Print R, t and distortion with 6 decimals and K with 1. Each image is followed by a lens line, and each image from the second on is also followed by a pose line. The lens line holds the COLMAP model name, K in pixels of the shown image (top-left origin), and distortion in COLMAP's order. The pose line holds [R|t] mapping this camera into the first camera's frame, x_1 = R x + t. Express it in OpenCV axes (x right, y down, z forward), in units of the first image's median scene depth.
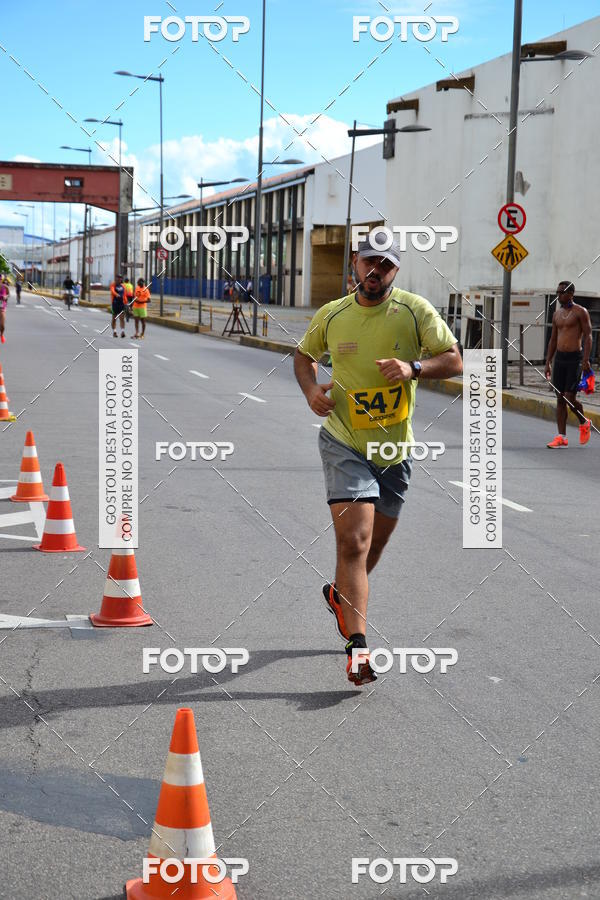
lens RADIAL K [[1876.2, 0, 315.0], [0, 1876.2, 447.9], [0, 0, 1]] dist [0.022040, 0.329515]
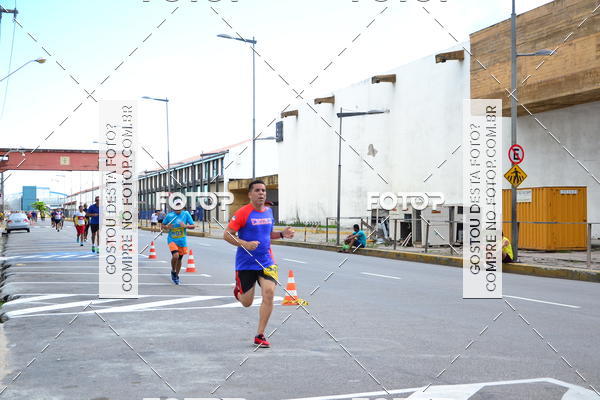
lens RADIAL K [[900.7, 0, 299.9], [0, 900.7, 202.6], [0, 0, 1]] dist [-0.001142, 0.097241]
pose [[0.989986, -0.031810, 0.137537, -0.093728], [0.044944, 0.994607, -0.093469, -0.010206], [-0.133822, 0.098715, 0.986077, 0.149590]]
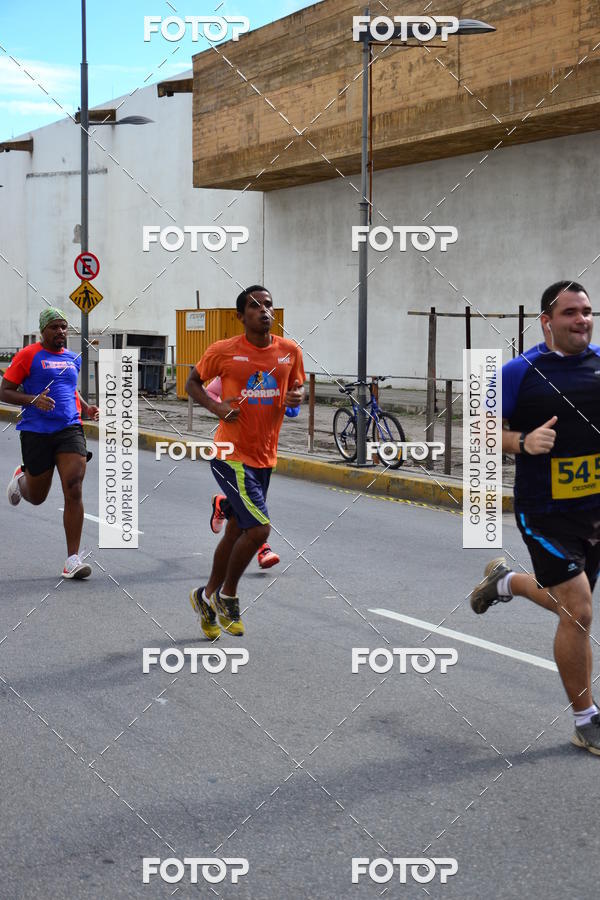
lens RADIAL K [[1654.9, 0, 335.5], [0, 1654.9, 451.4], [0, 0, 1]] dist [-0.003533, 0.330644]
pose [[0.964620, -0.040086, 0.260581, -0.006599], [0.042742, 0.999076, -0.004533, -0.001186], [-0.260158, 0.015511, 0.965441, 0.010380]]
